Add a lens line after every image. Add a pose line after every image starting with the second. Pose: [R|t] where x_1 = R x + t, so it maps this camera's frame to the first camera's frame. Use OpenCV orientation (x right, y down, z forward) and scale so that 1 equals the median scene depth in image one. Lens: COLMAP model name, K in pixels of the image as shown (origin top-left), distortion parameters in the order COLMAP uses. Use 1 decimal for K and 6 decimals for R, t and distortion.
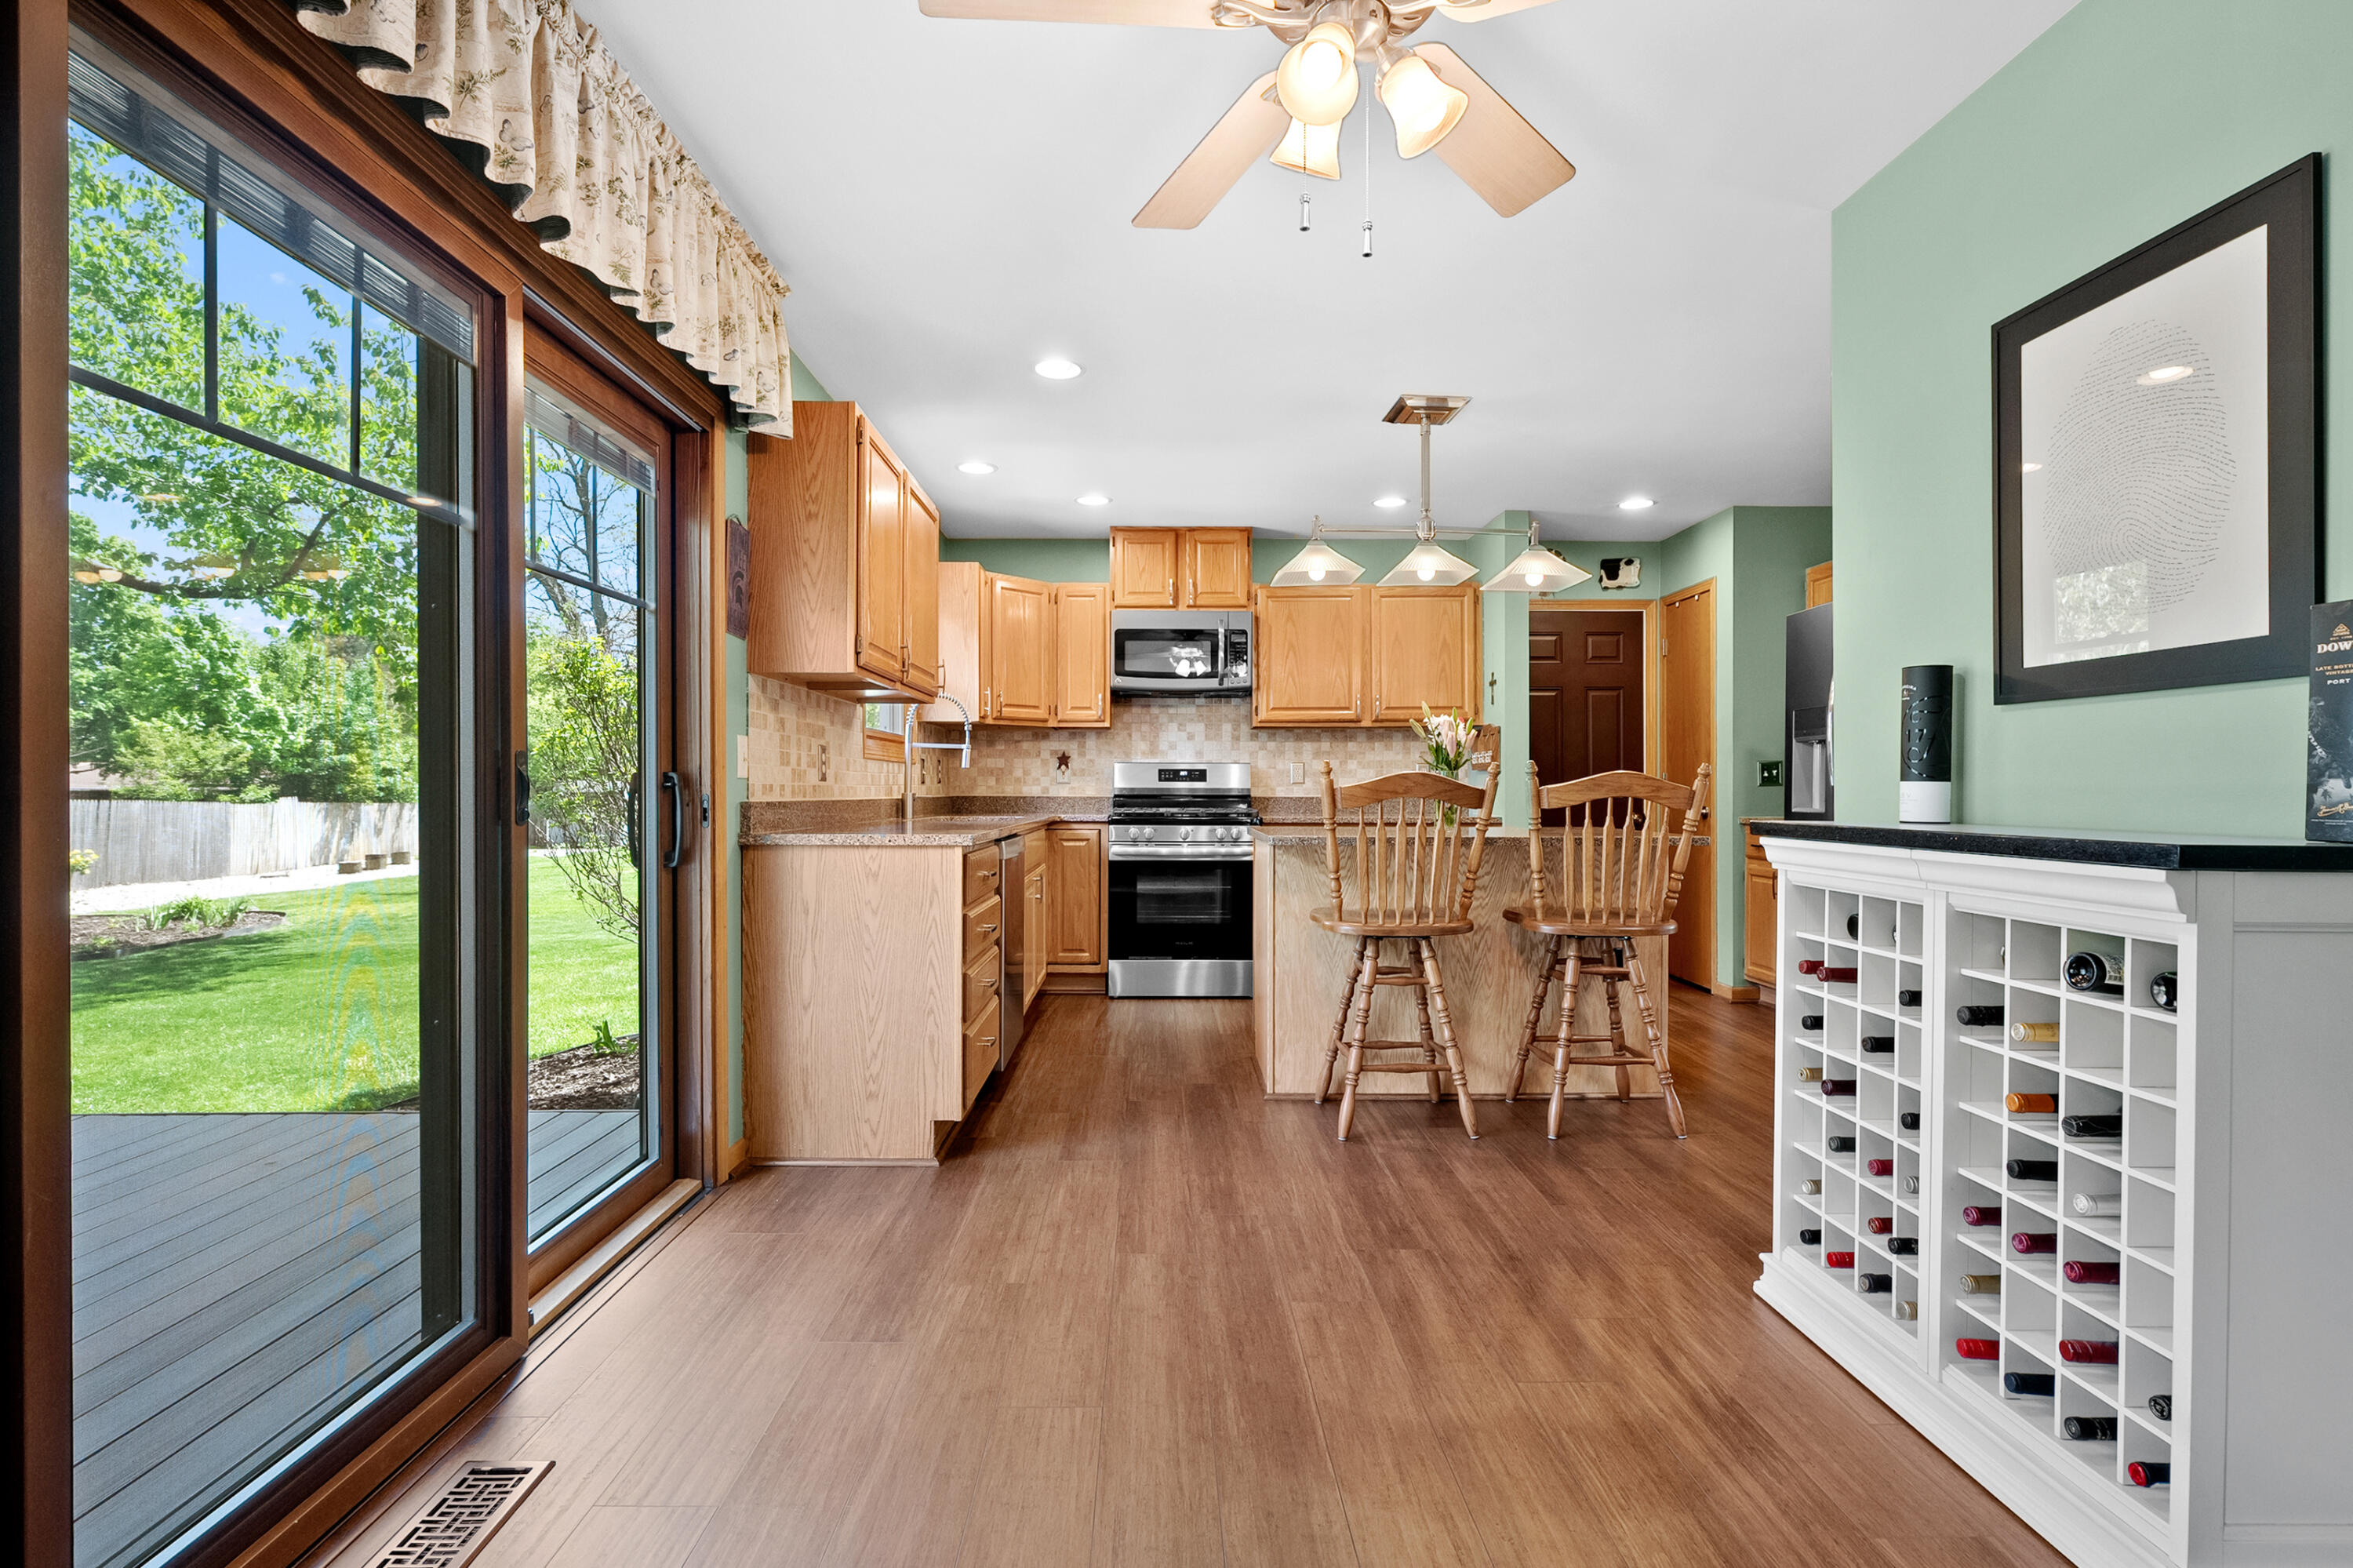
lens RADIAL K [[1081.1, 0, 1180.3], [0, 1081.1, 796.5], [0, 0, 1]] dist [-0.008185, 0.003850]
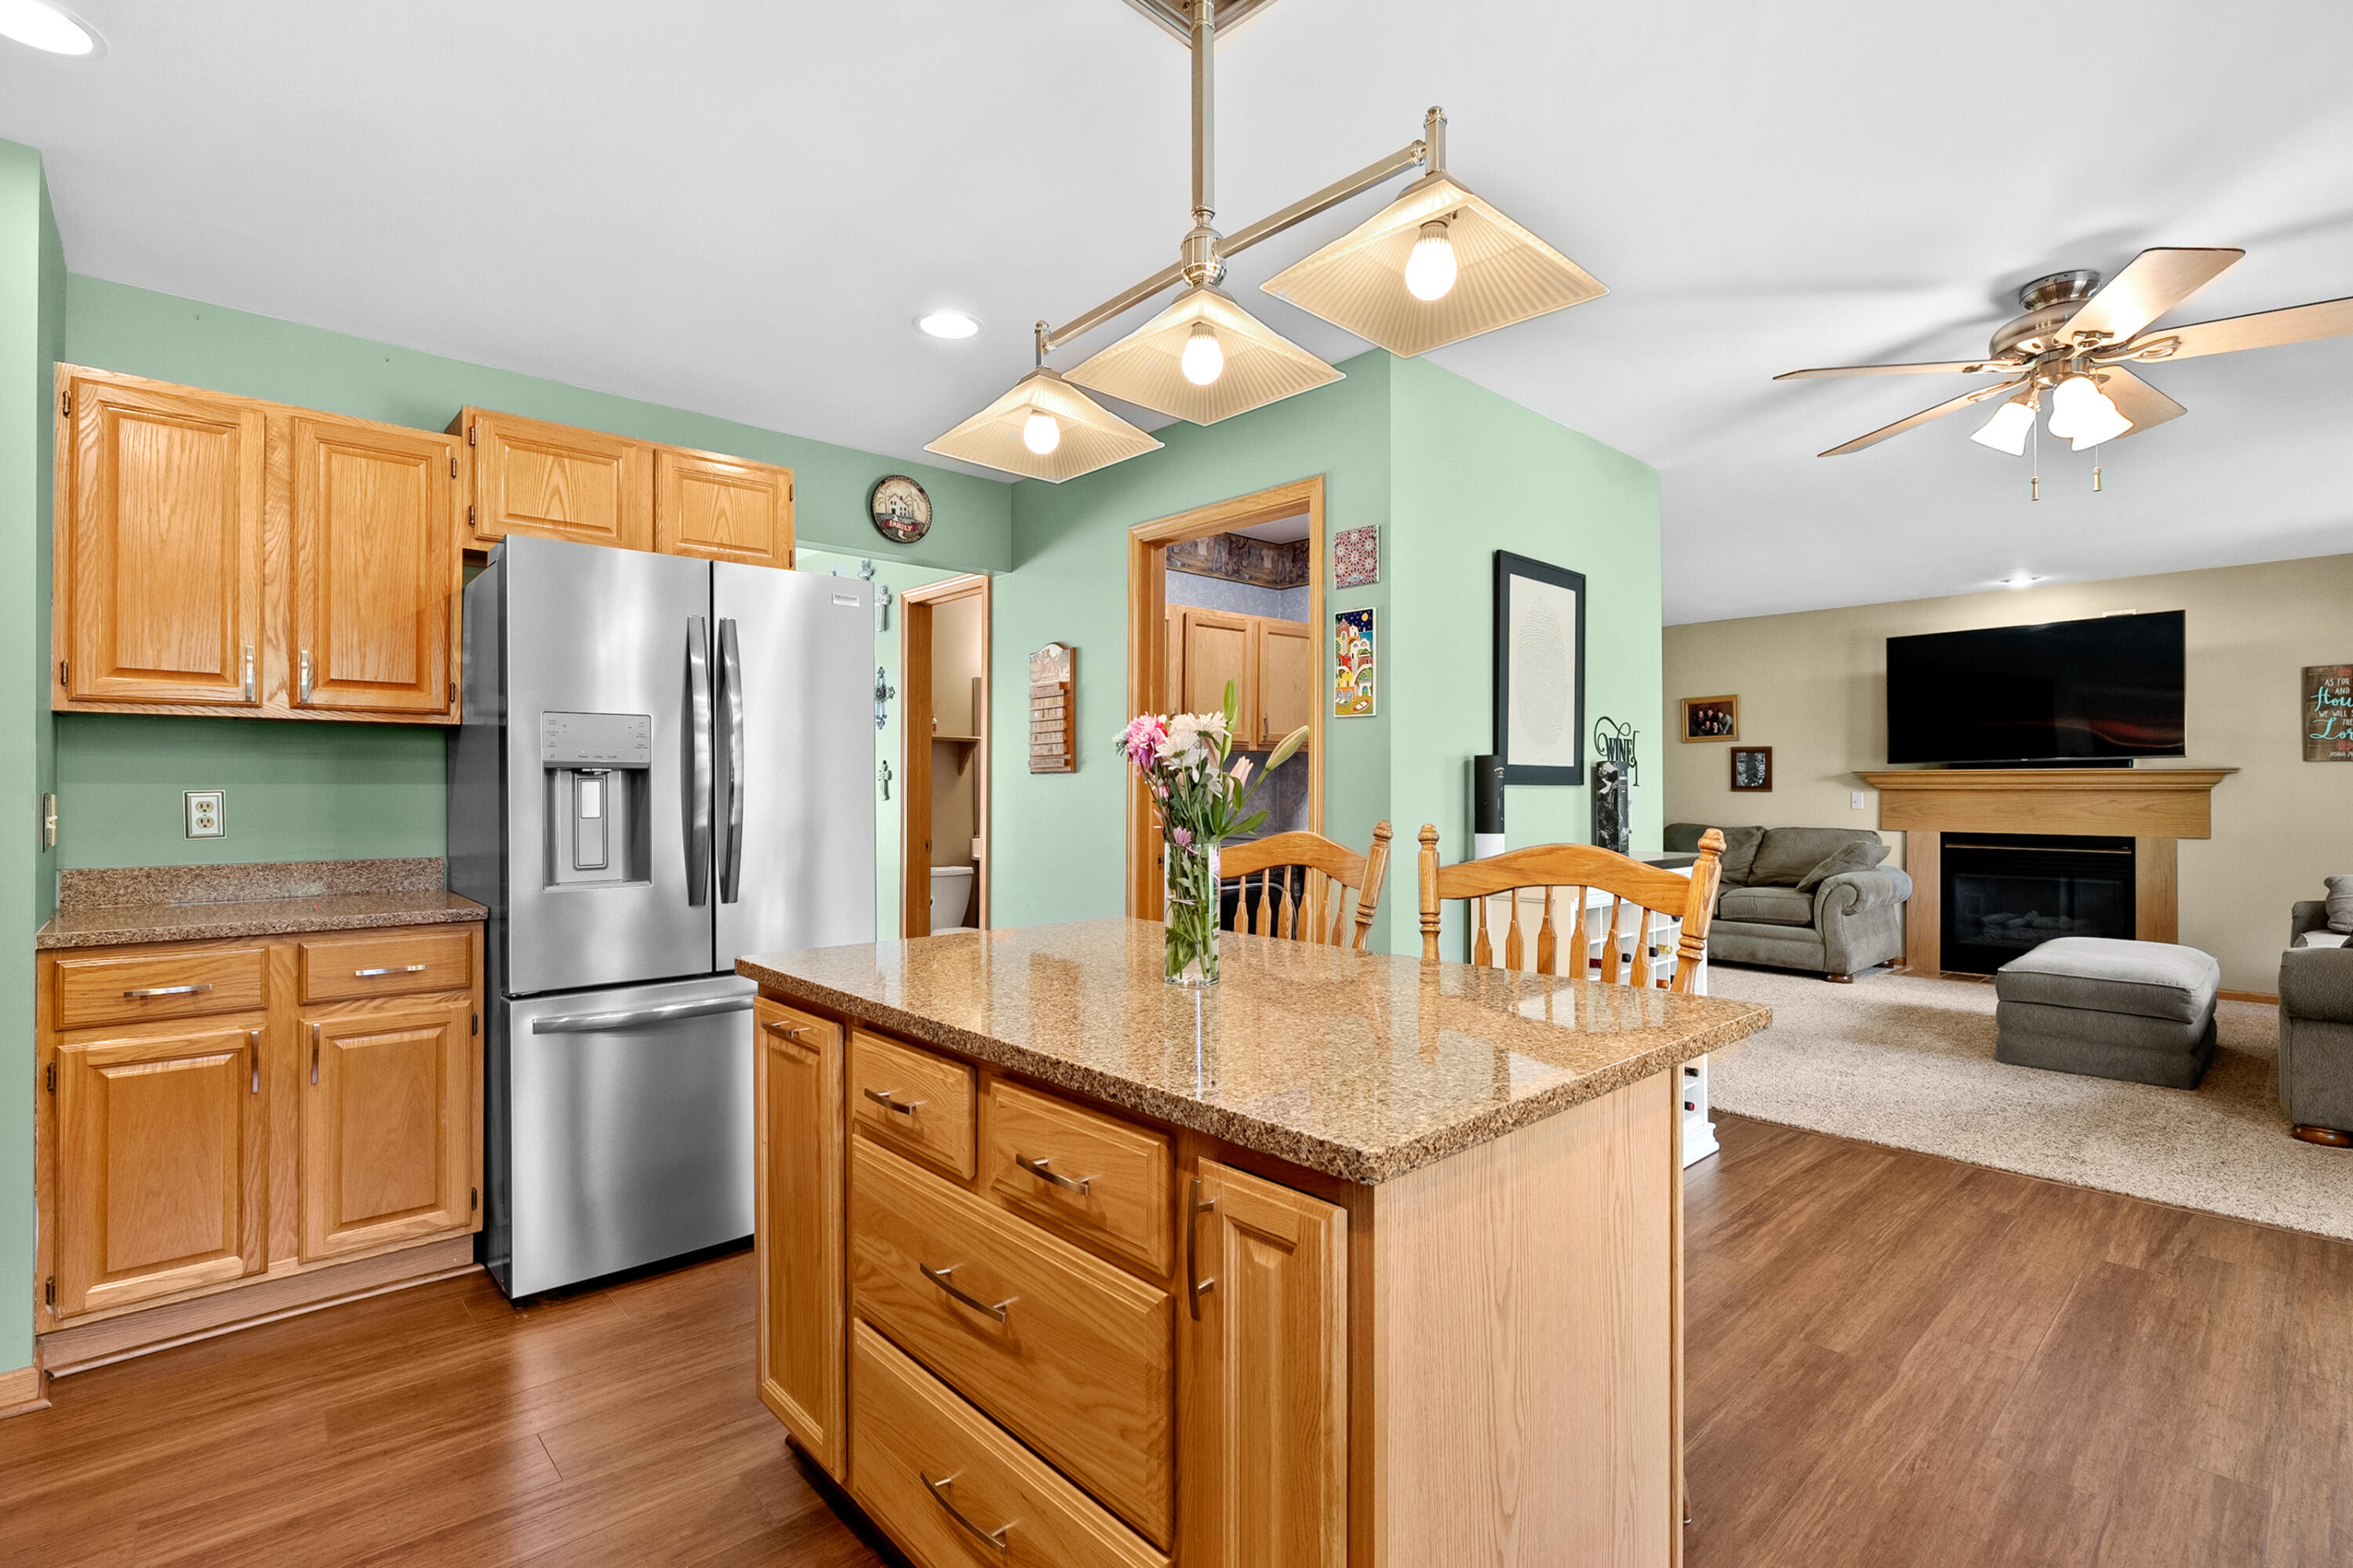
lens RADIAL K [[1081.1, 0, 1181.0], [0, 1081.1, 784.0], [0, 0, 1]] dist [-0.008185, 0.003850]
pose [[-0.658396, 0.001471, 0.752671, -0.053931], [0.003706, 0.999992, 0.001288, -0.032855], [-0.752663, 0.003638, -0.658396, 0.887725]]
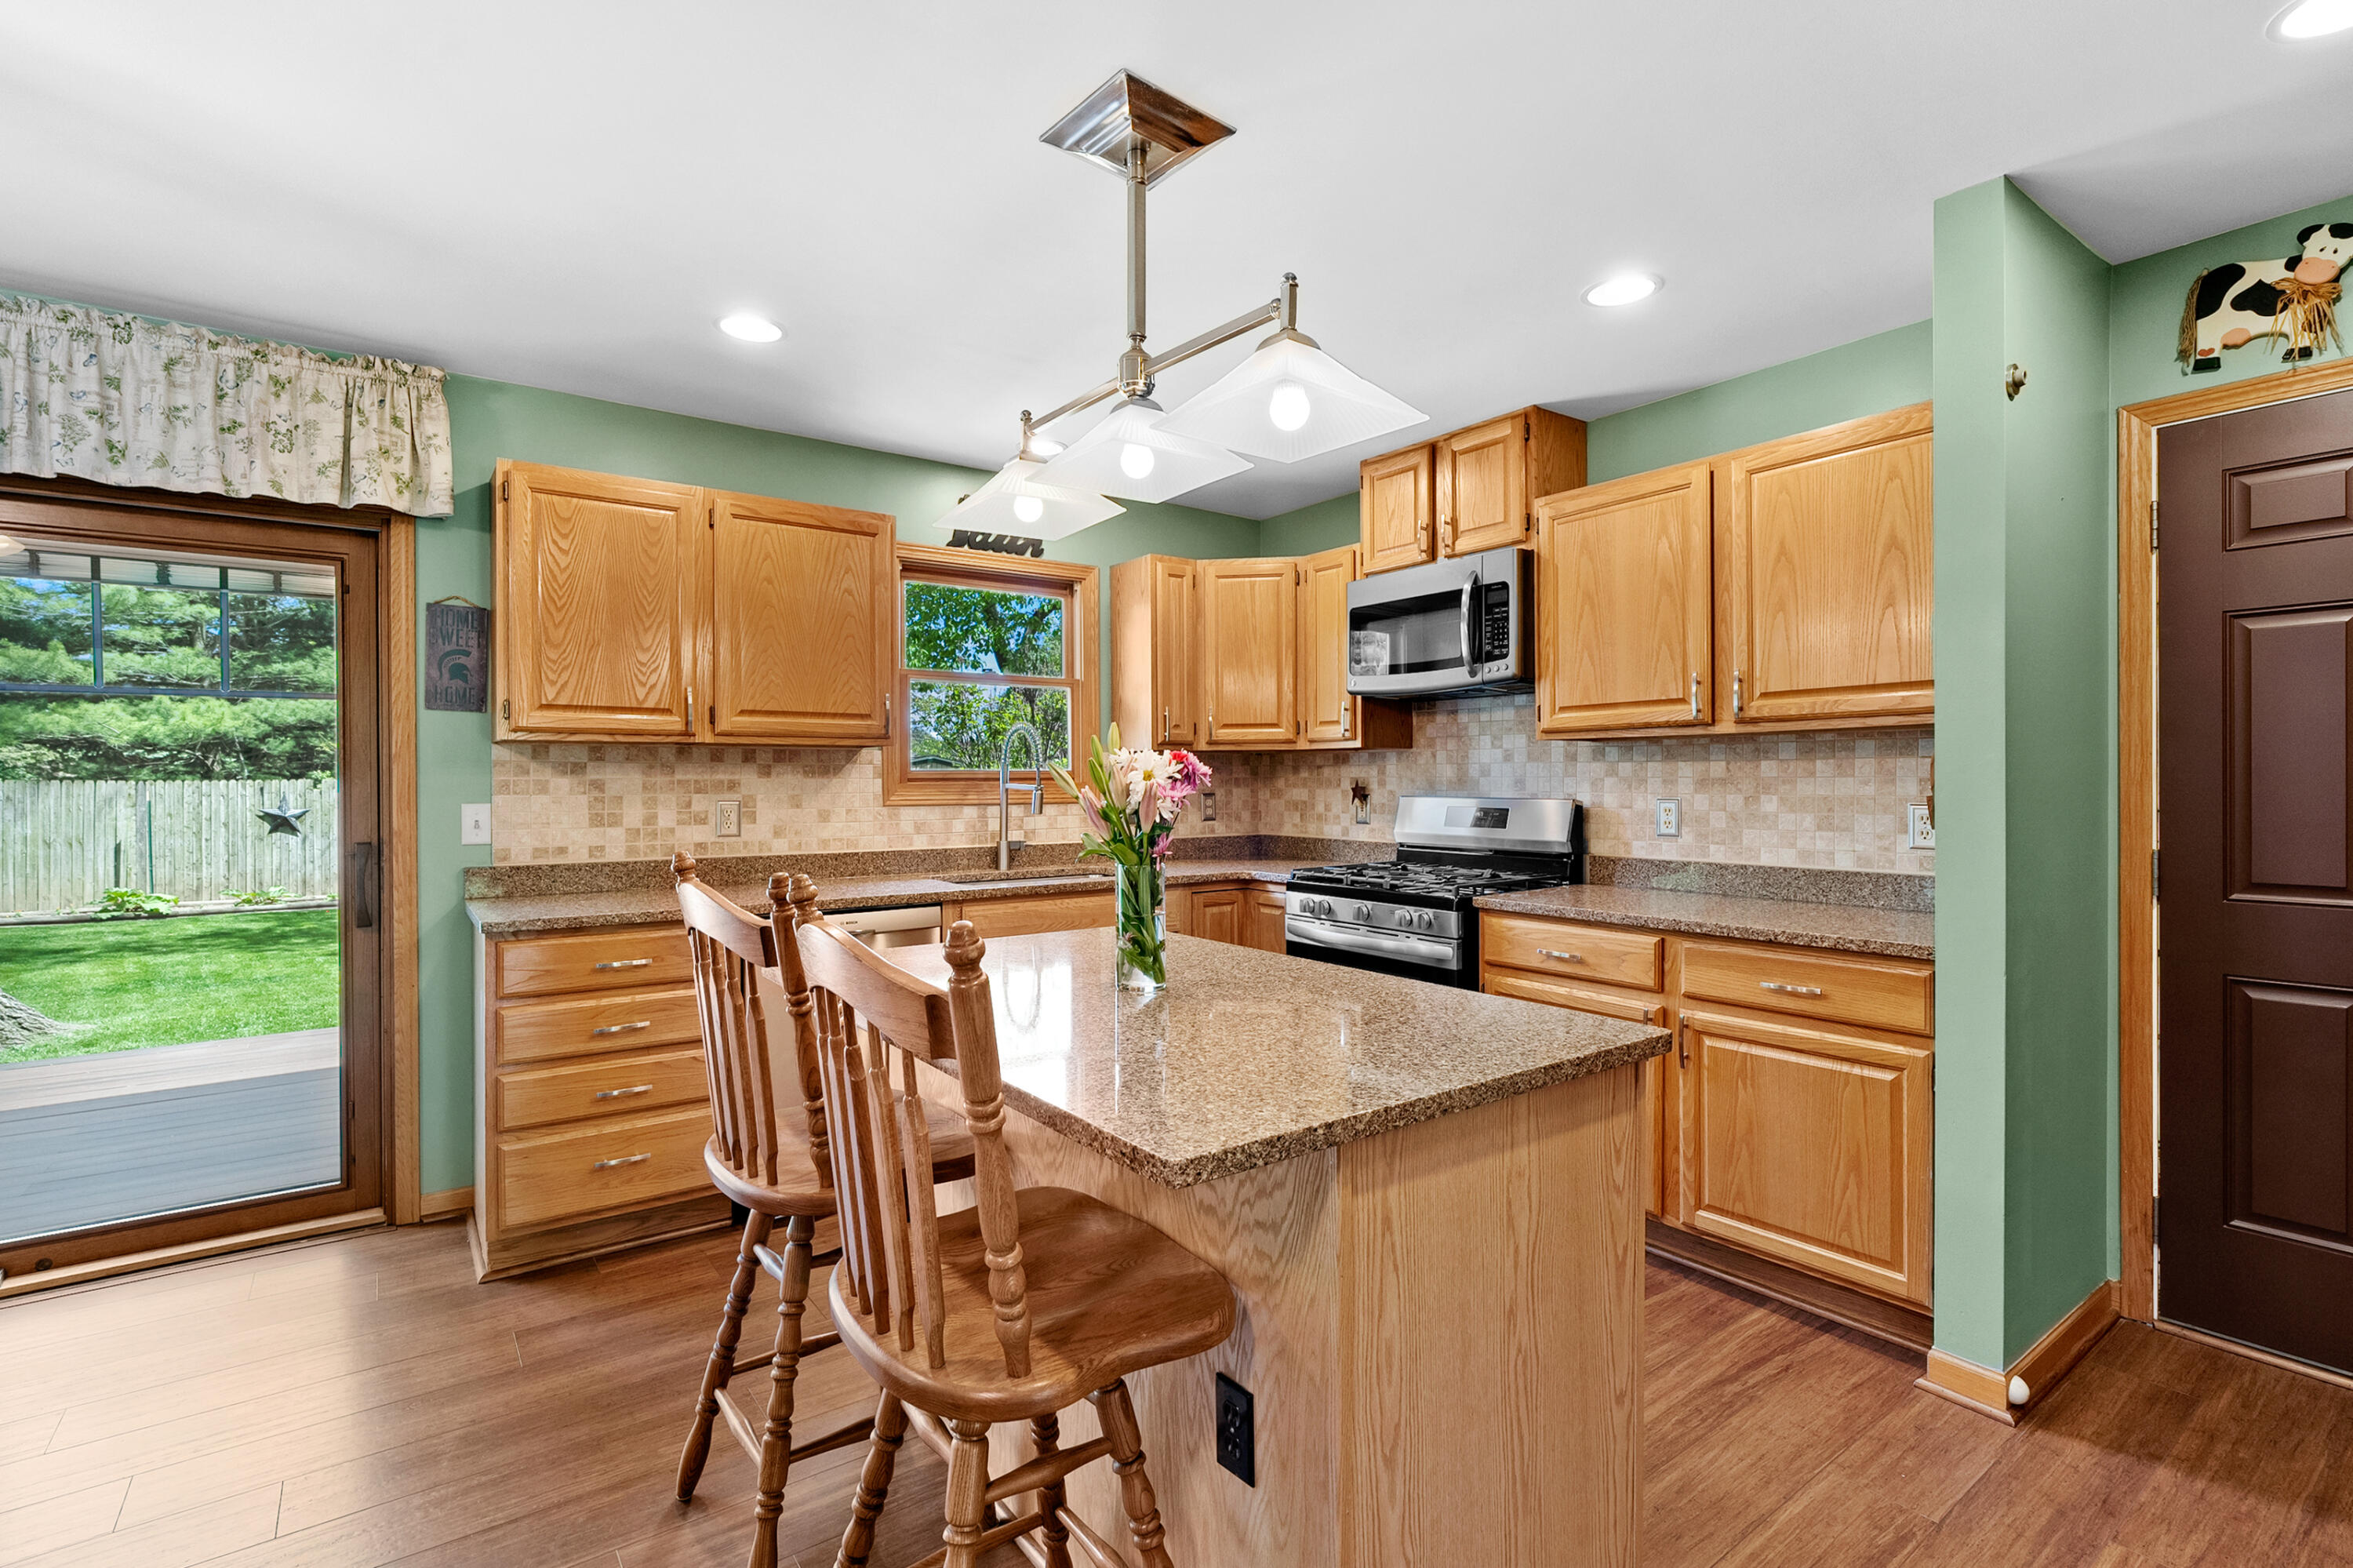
lens RADIAL K [[1081.1, 0, 1172.0], [0, 1081.1, 791.8], [0, 0, 1]] dist [-0.008185, 0.003850]
pose [[0.577266, 0.006654, -0.816529, 0.448718], [-0.002534, 0.999977, 0.006357, -0.040661], [0.816552, -0.001600, 0.577270, 0.504689]]
